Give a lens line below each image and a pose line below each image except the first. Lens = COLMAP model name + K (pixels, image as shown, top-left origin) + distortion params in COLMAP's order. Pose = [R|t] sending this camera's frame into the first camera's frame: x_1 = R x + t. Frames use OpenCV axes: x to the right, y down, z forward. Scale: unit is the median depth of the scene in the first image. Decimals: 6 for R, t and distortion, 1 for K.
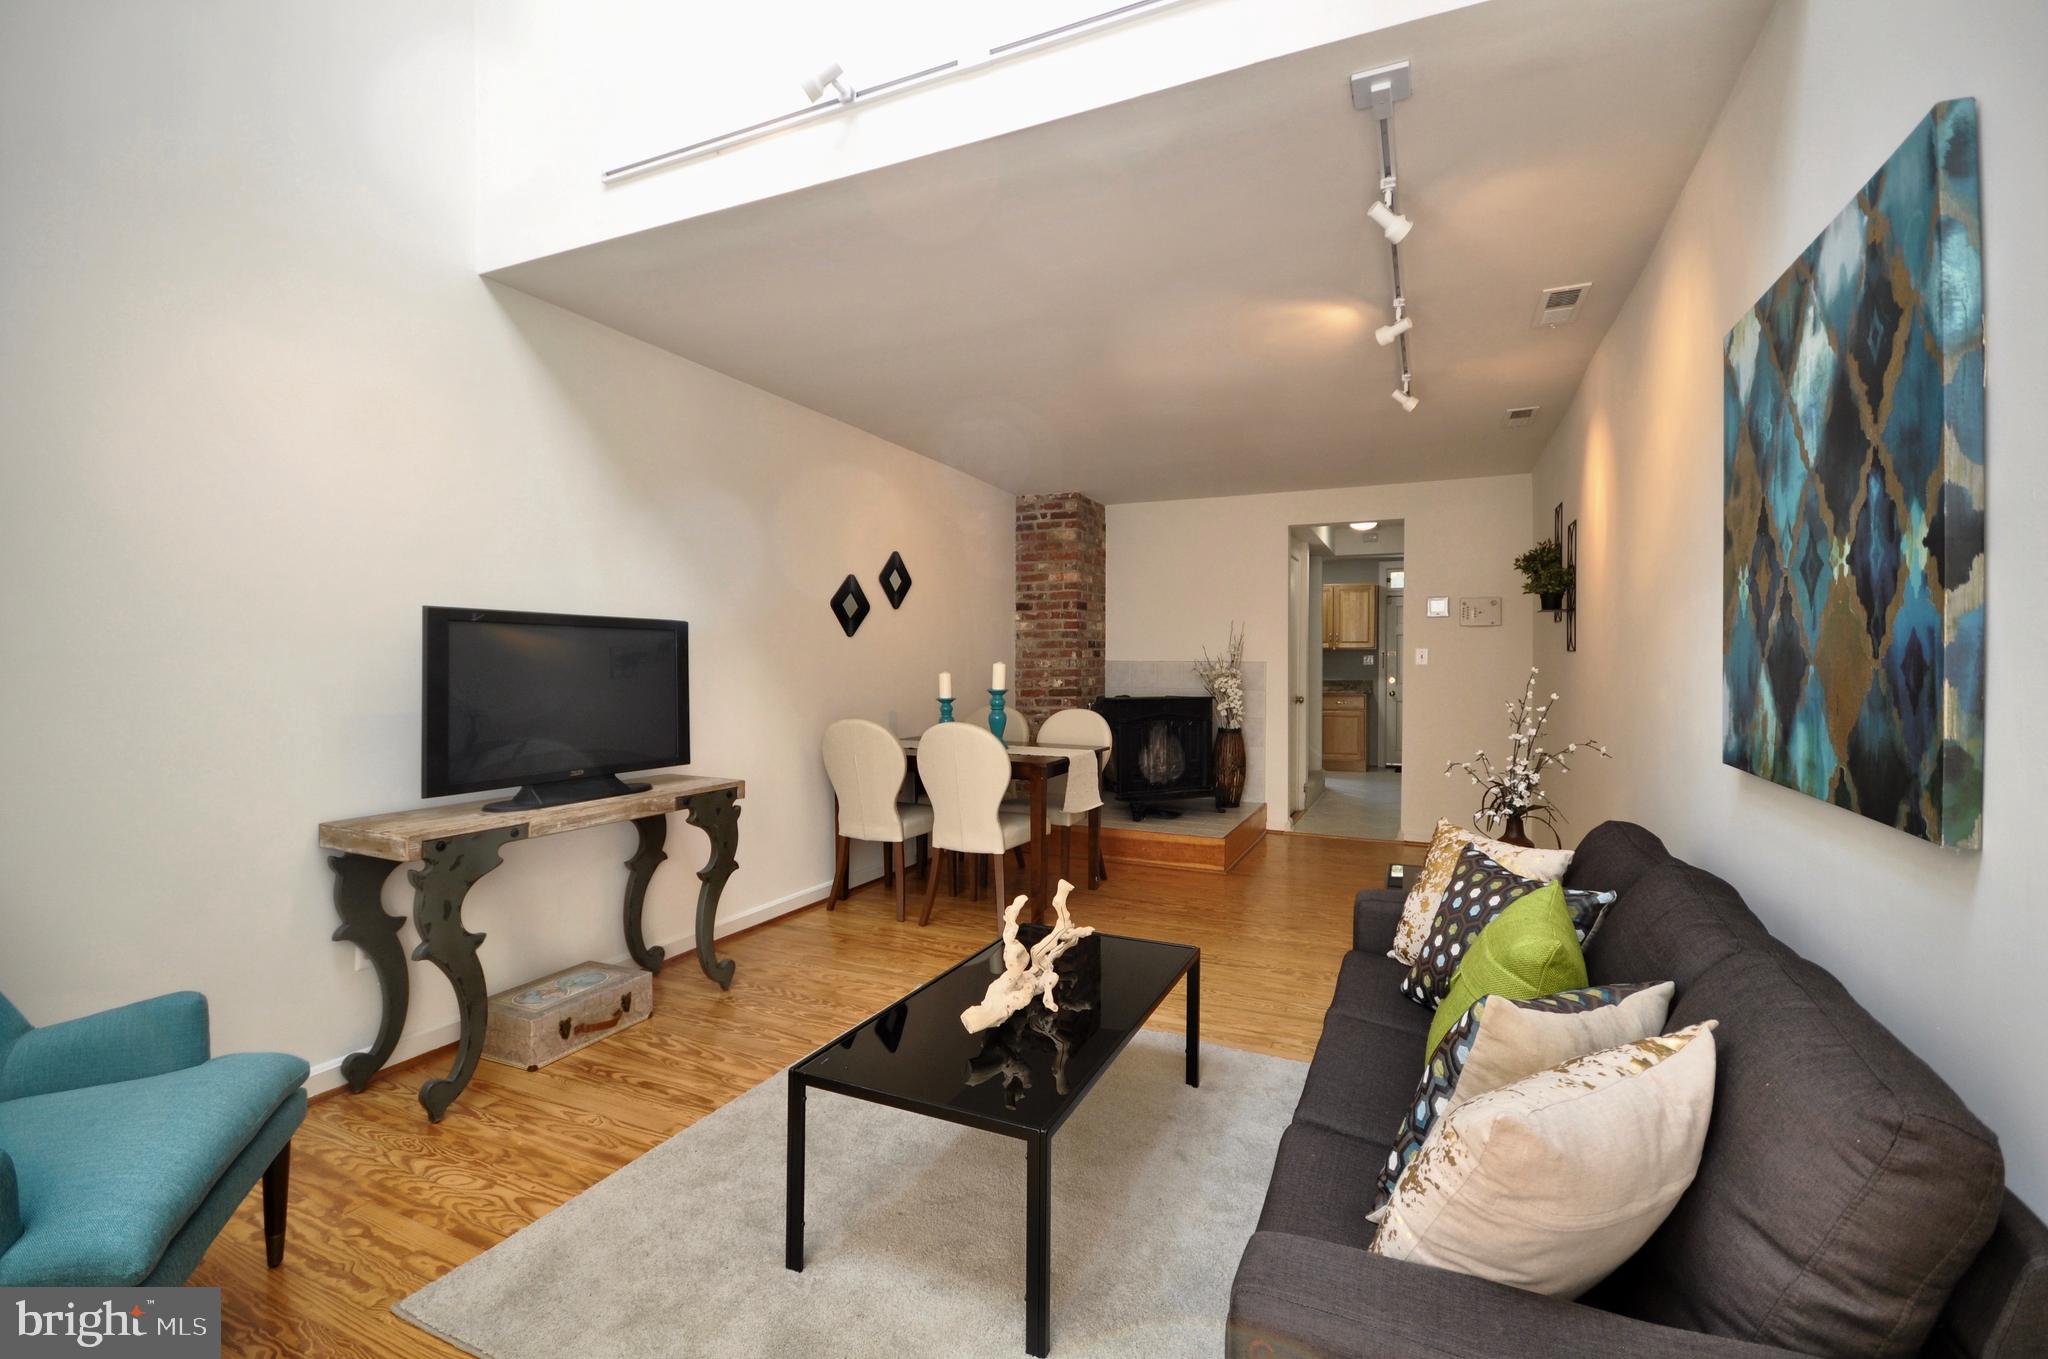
lens RADIAL K [[900.8, 0, 1032.9], [0, 900.8, 670.6], [0, 0, 1]] dist [-0.001251, -0.000122]
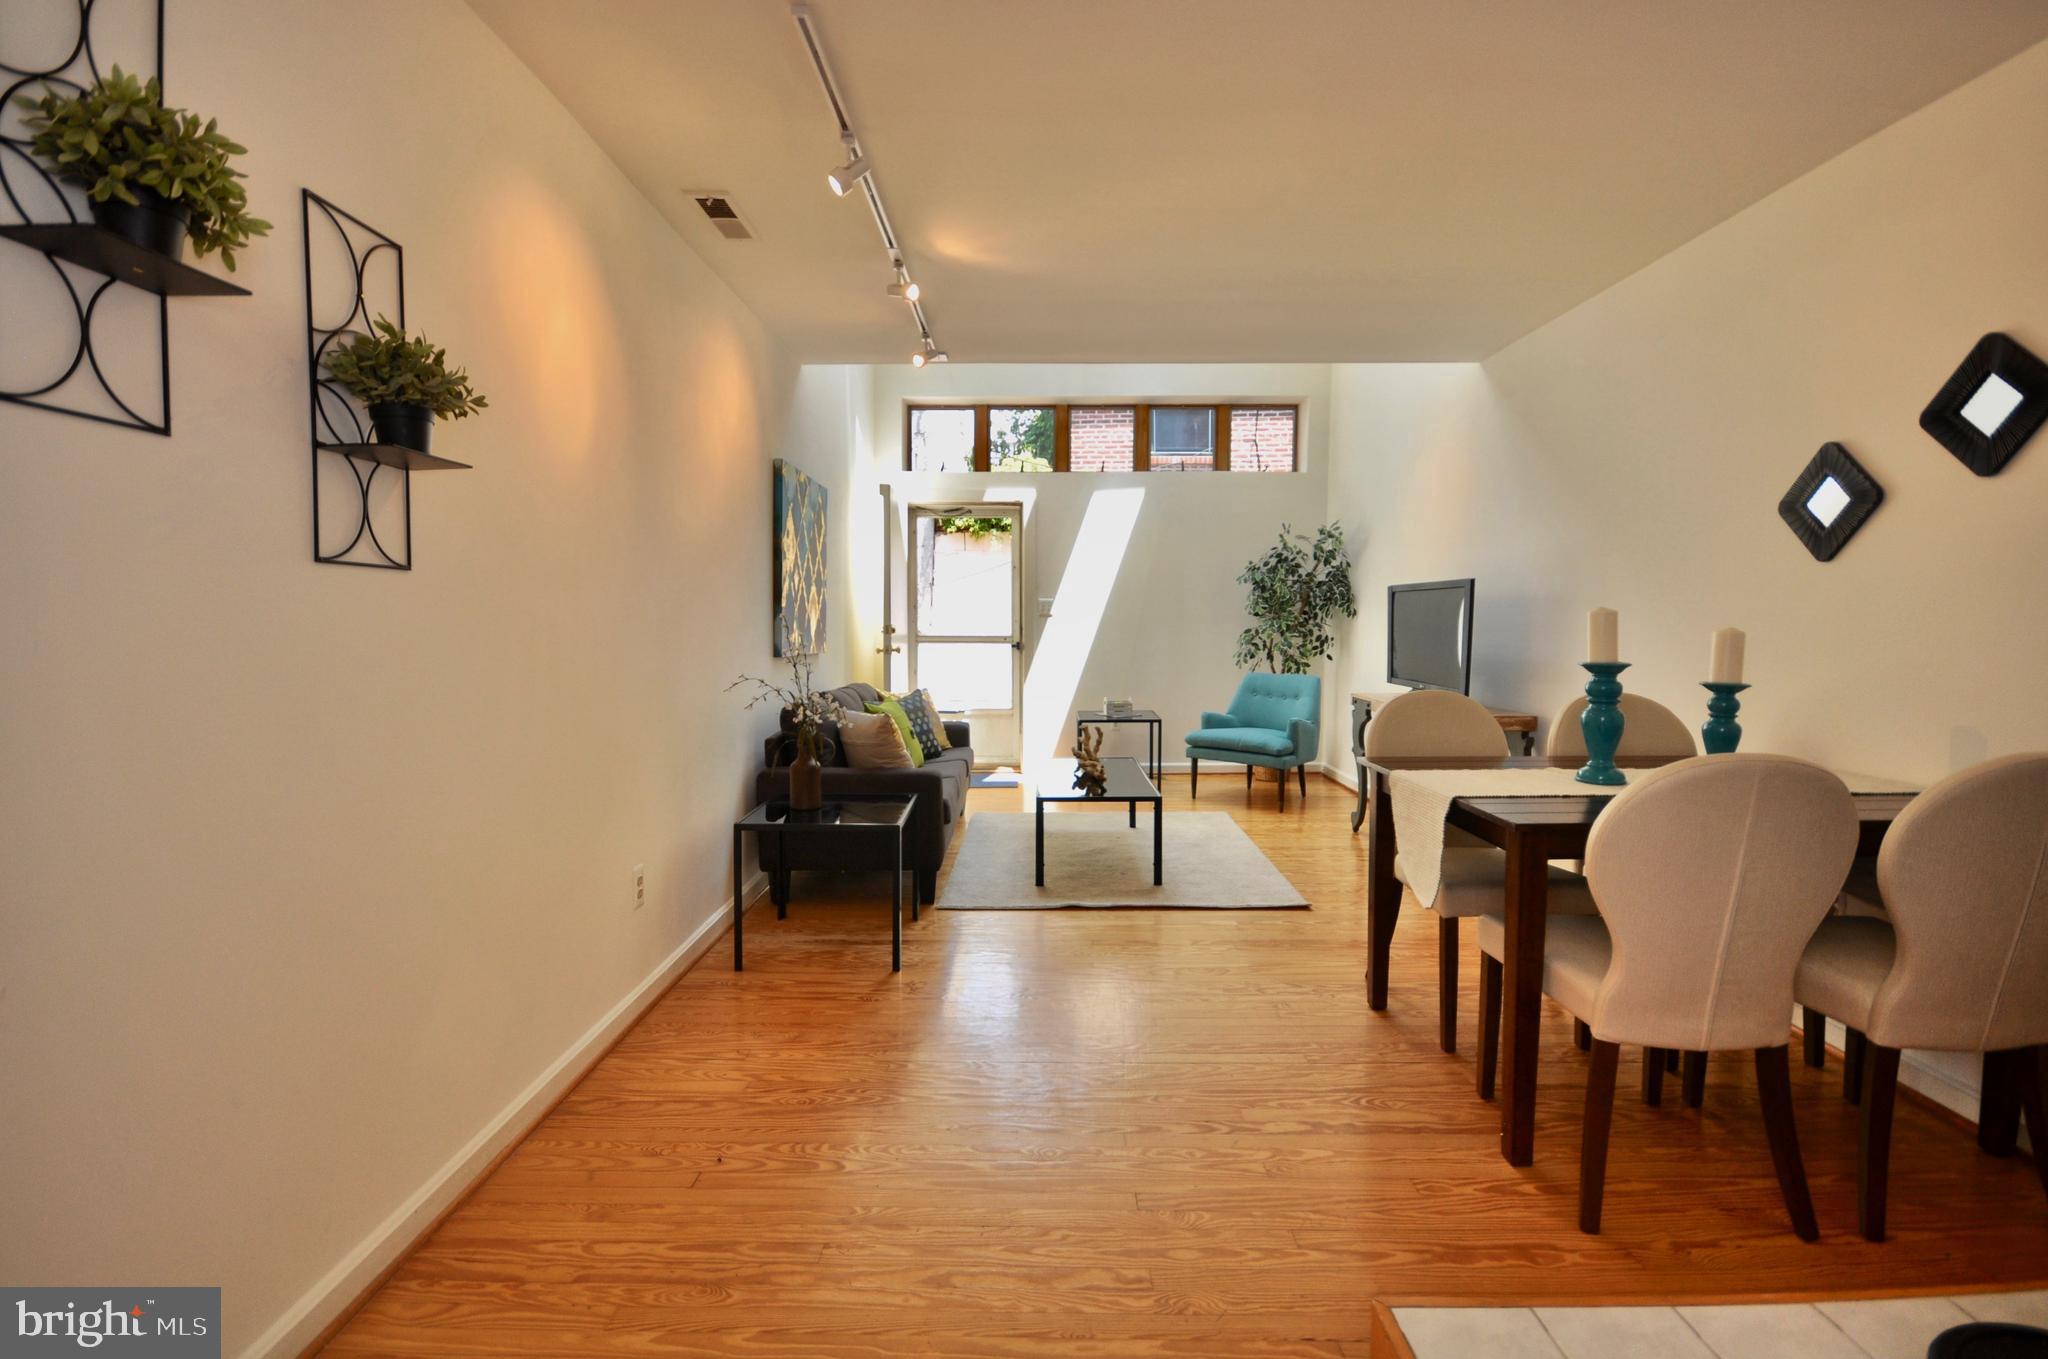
lens RADIAL K [[904.9, 0, 1023.9], [0, 904.9, 666.6], [0, 0, 1]] dist [-0.001670, -0.000543]
pose [[-0.918897, 0.017323, -0.394116, 0.322351], [-0.007396, 0.998103, 0.061114, -0.002946], [0.394427, 0.059072, -0.917026, 0.957342]]
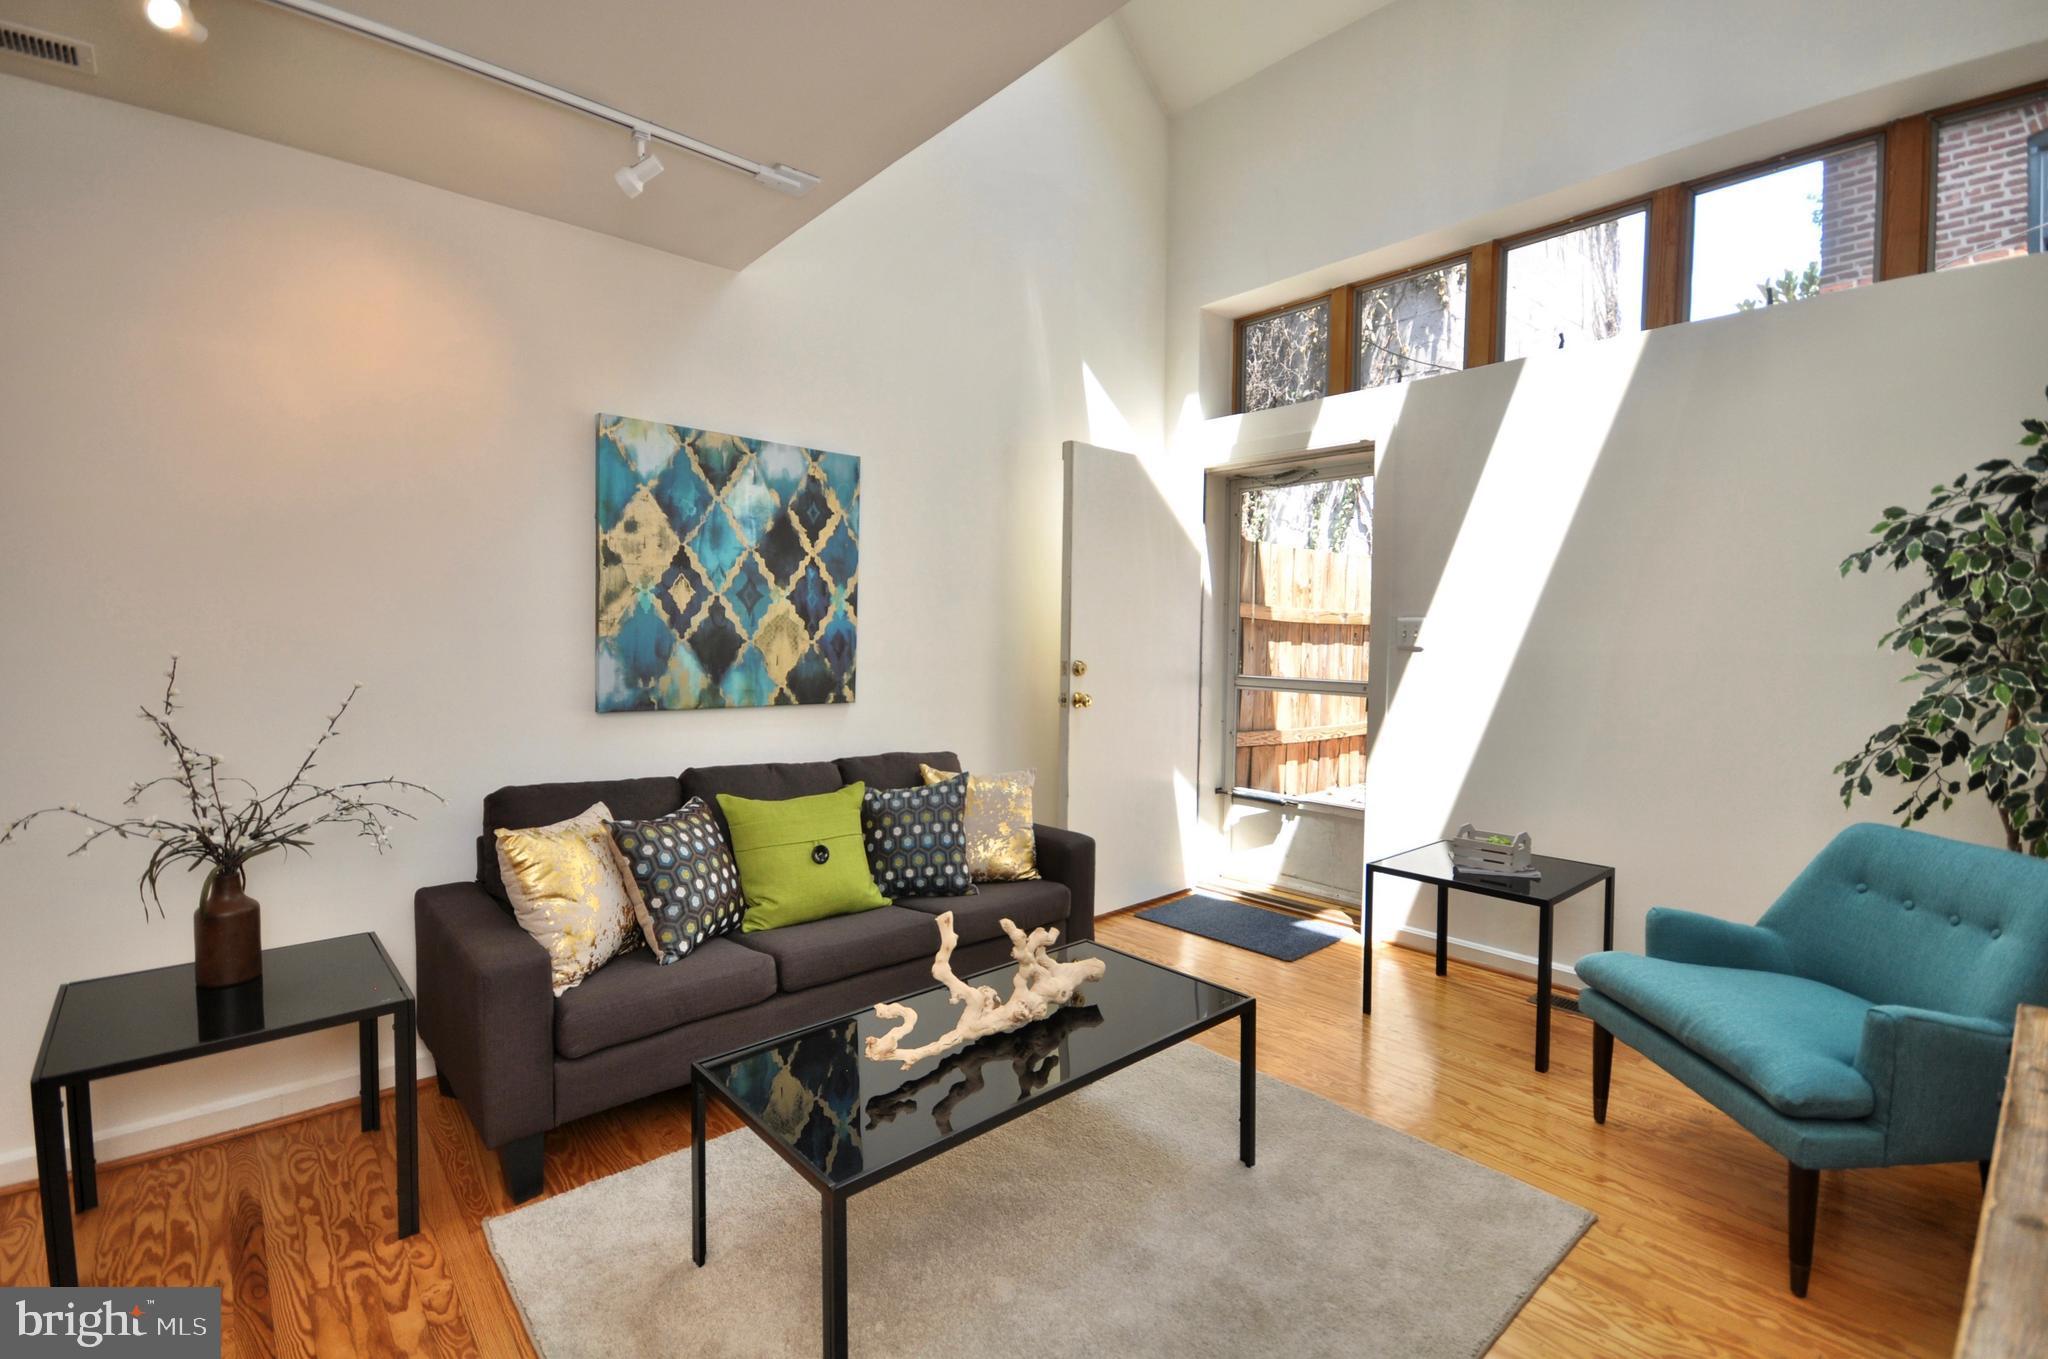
lens RADIAL K [[904.9, 0, 1023.9], [0, 904.9, 666.6], [0, 0, 1]] dist [-0.001670, -0.000543]
pose [[-0.913121, -0.025790, 0.406872, -0.127977], [-0.007085, 0.998850, 0.047413, -0.012067], [-0.407627, 0.040411, -0.912254, 0.607337]]
